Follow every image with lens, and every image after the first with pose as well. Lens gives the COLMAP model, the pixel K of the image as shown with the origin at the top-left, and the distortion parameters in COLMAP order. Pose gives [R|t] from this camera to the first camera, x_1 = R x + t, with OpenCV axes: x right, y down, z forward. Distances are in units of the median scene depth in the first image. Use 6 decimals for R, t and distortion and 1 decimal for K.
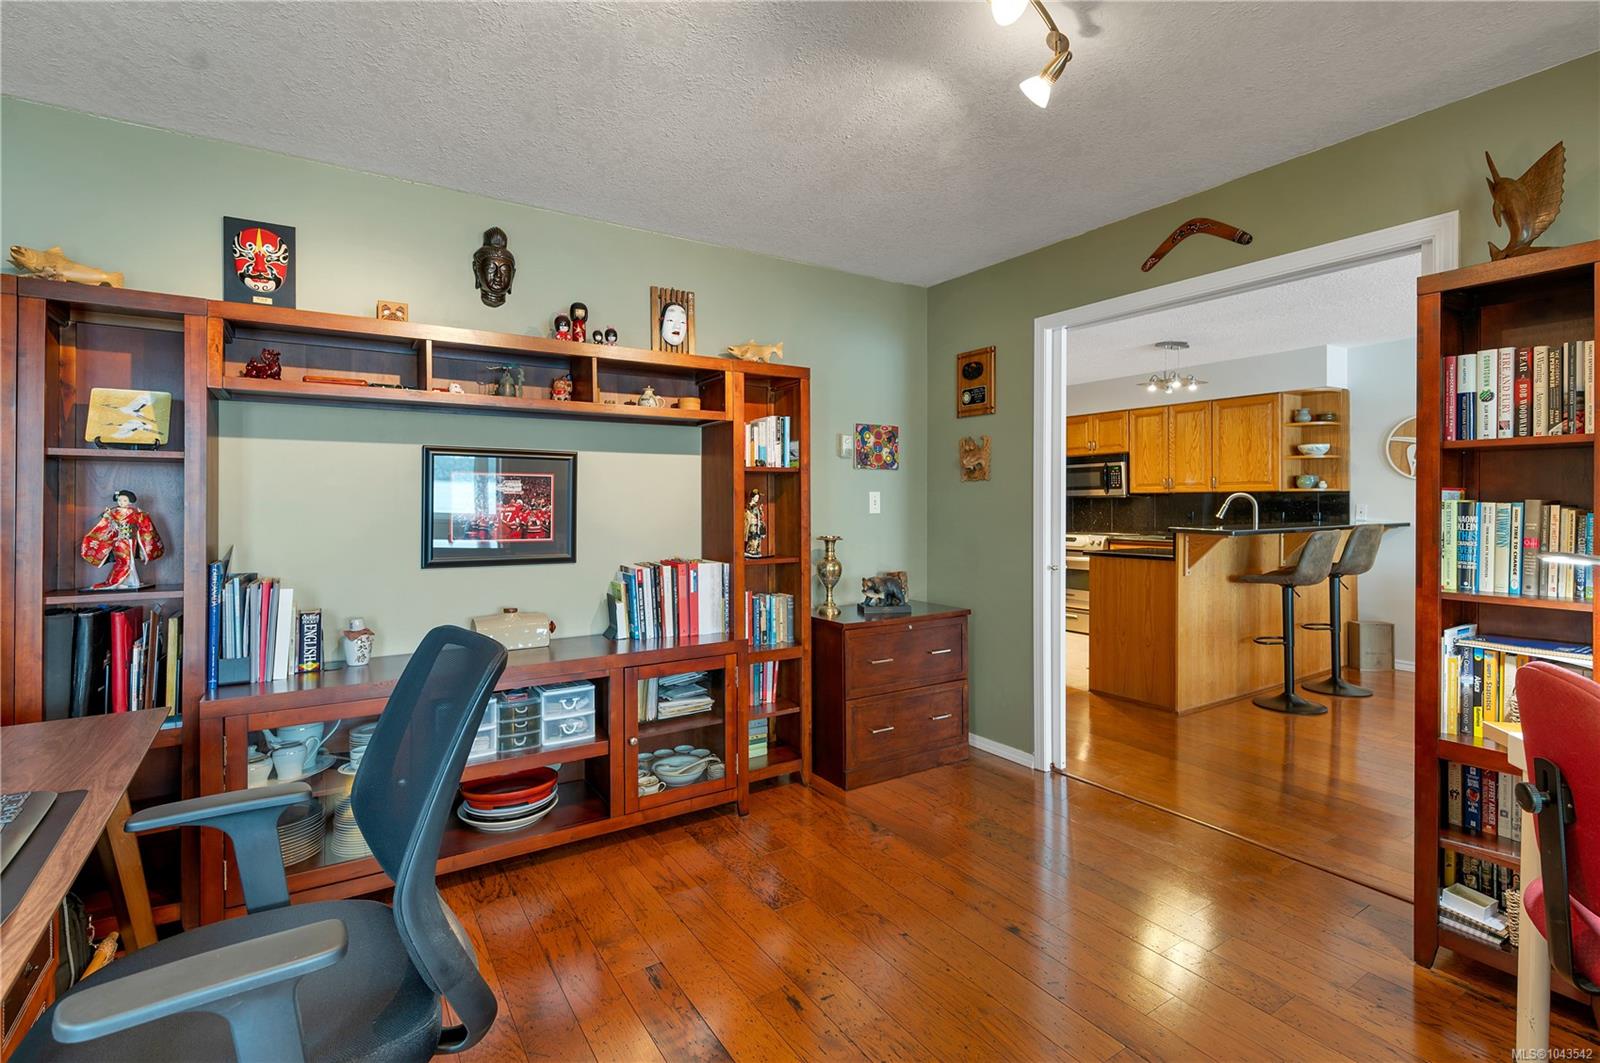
lens RADIAL K [[738.9, 0, 798.7], [0, 738.9, 515.4], [0, 0, 1]] dist [-0.001778, -0.000315]
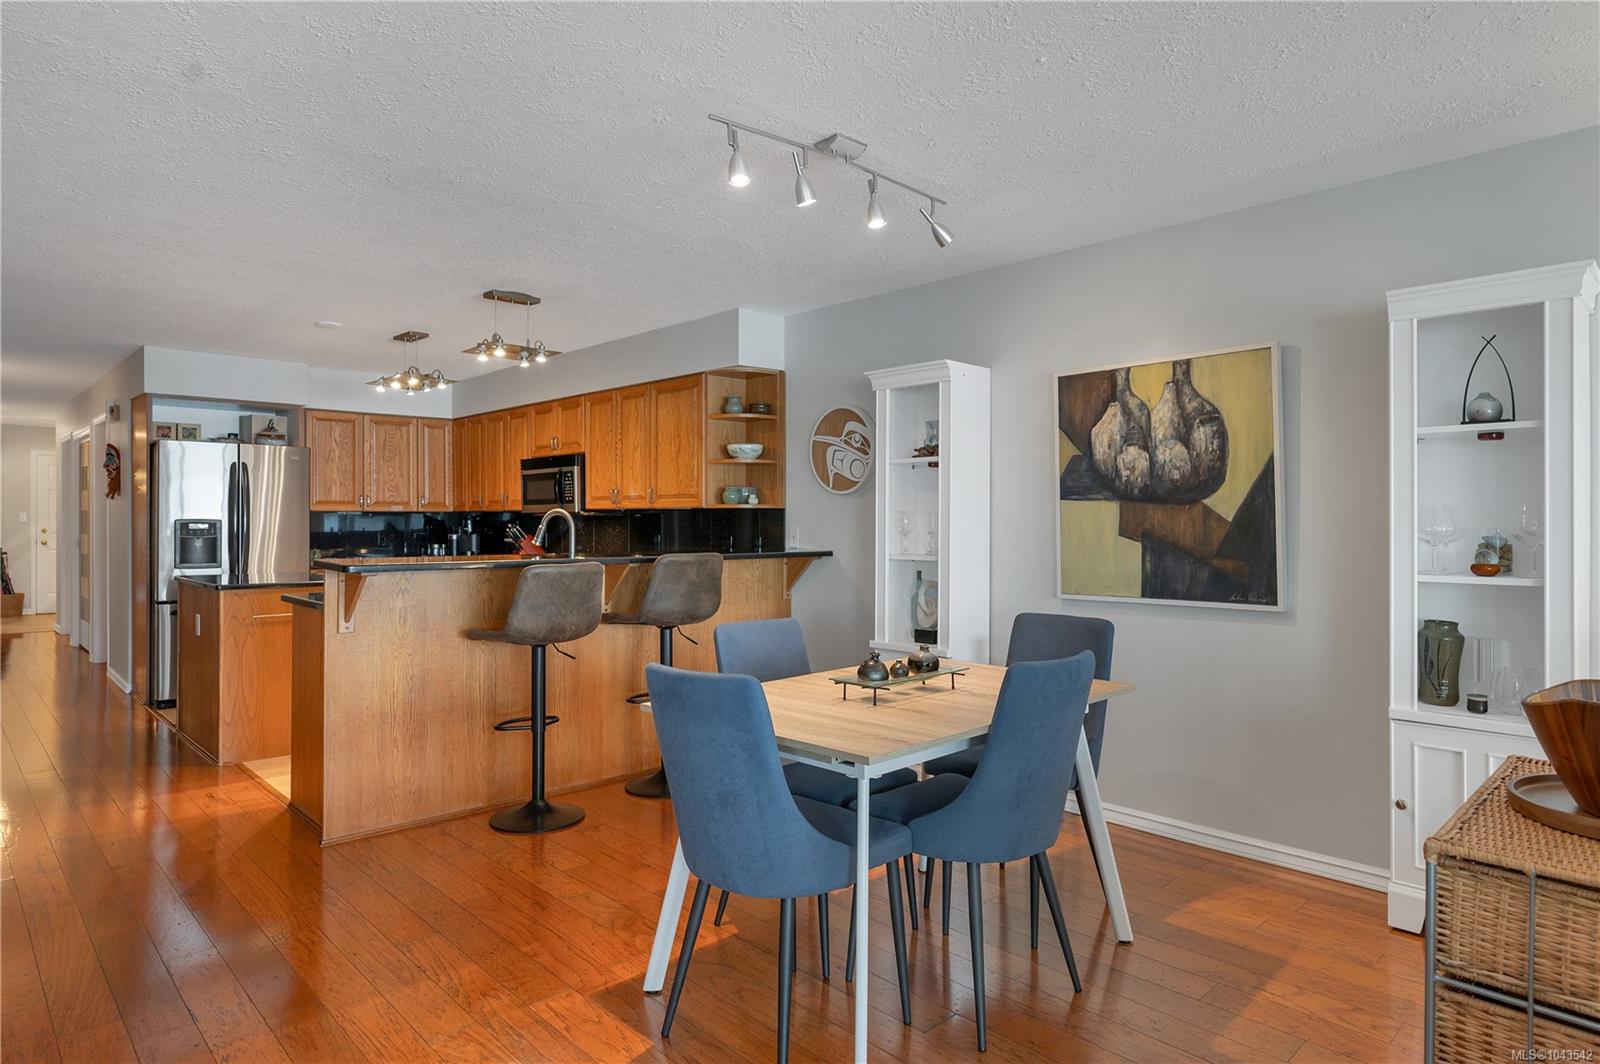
lens RADIAL K [[914.3, 0, 806.0], [0, 914.3, 524.7], [0, 0, 1]] dist [-0.013691, 0.004912]
pose [[0.978992, 0.009120, 0.203696, 1.650177], [-0.005276, 0.999798, -0.019406, 0.003046], [-0.203832, 0.017923, 0.978842, 0.281115]]
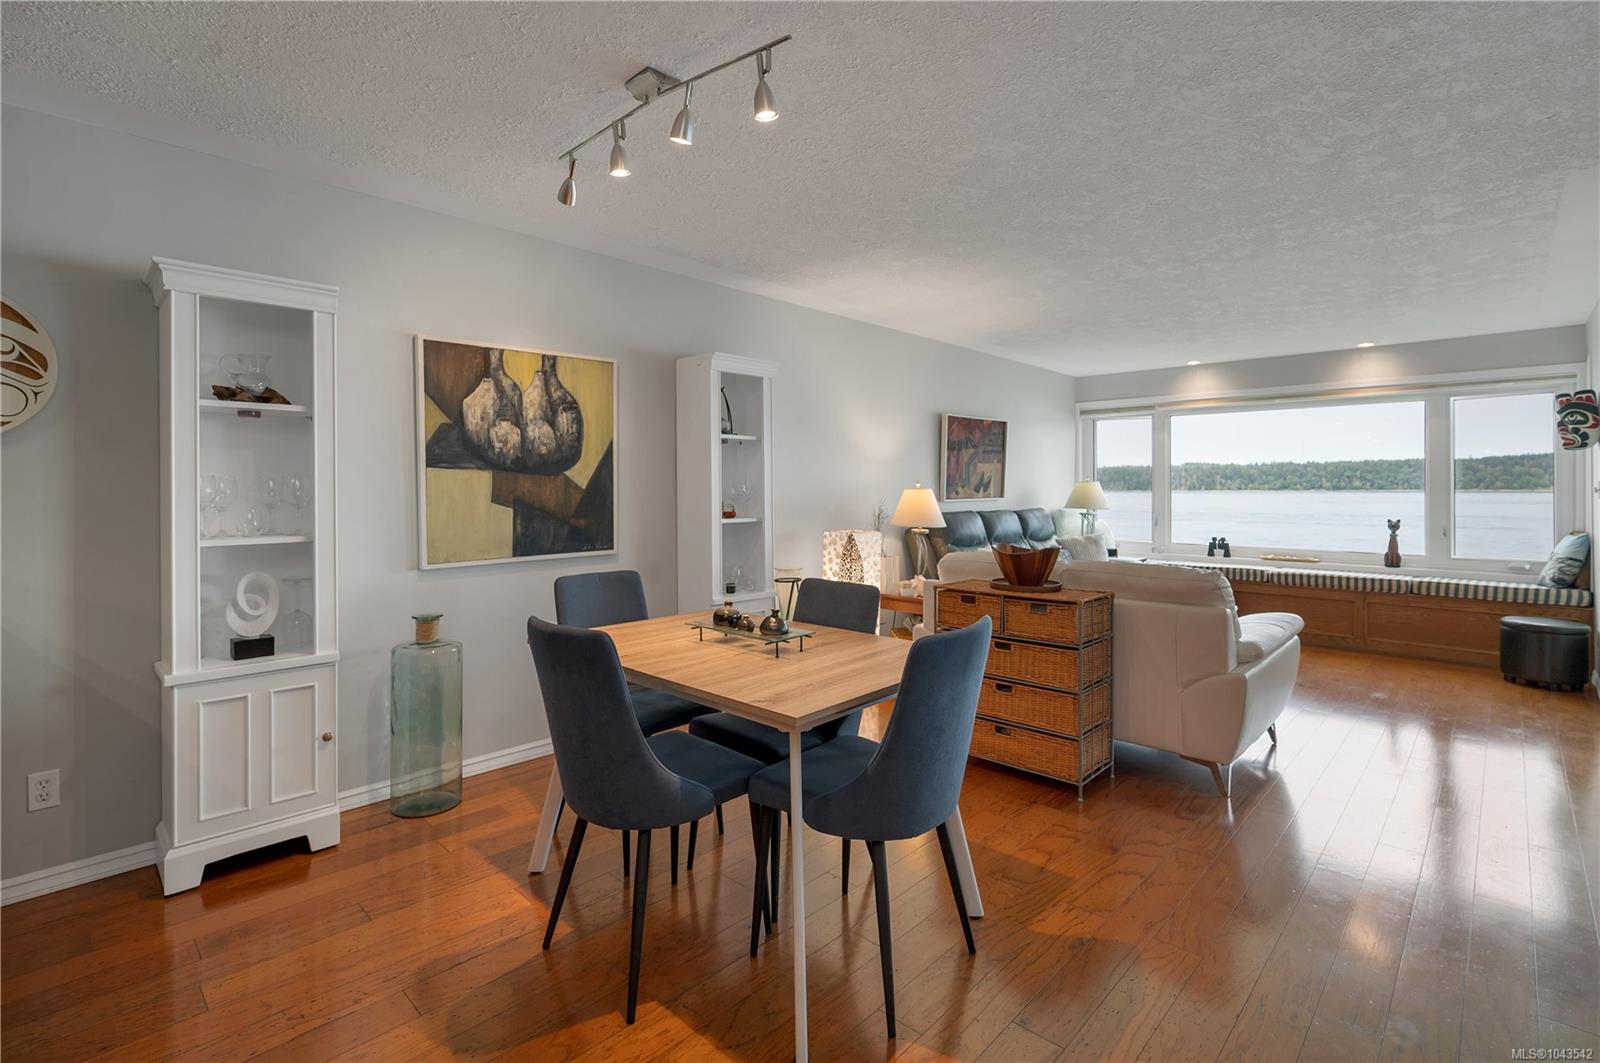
lens RADIAL K [[738.9, 0, 820.6], [0, 738.9, 485.4], [0, 0, 1]] dist [-0.001778, -0.000315]
pose [[-0.255513, 0.007848, 0.966774, 0.897787], [0.022028, 0.999755, -0.002294, -0.032202], [-0.966555, 0.020710, -0.255623, 1.686402]]
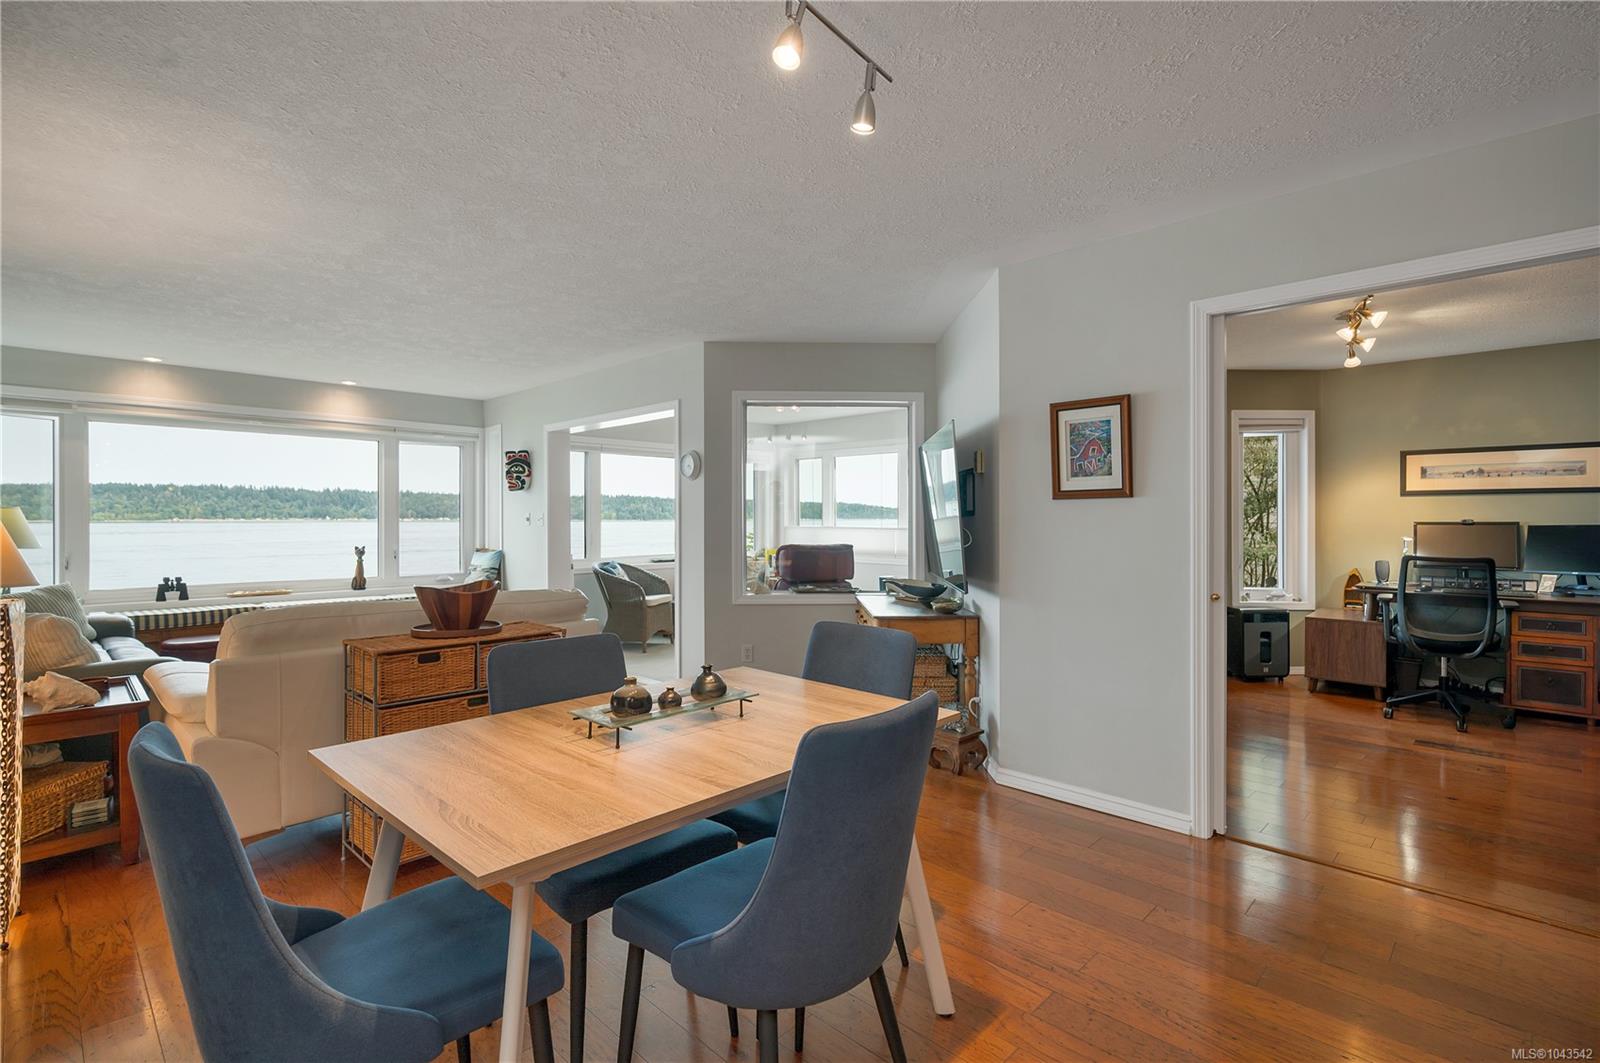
lens RADIAL K [[738.9, 0, 801.1], [0, 738.9, 523.6], [0, 0, 1]] dist [-0.001778, -0.000315]
pose [[-0.970434, 0.005558, -0.241302, 2.081836], [-0.001242, 0.999607, 0.028023, -0.045161], [0.241363, 0.027494, -0.970045, 2.348546]]
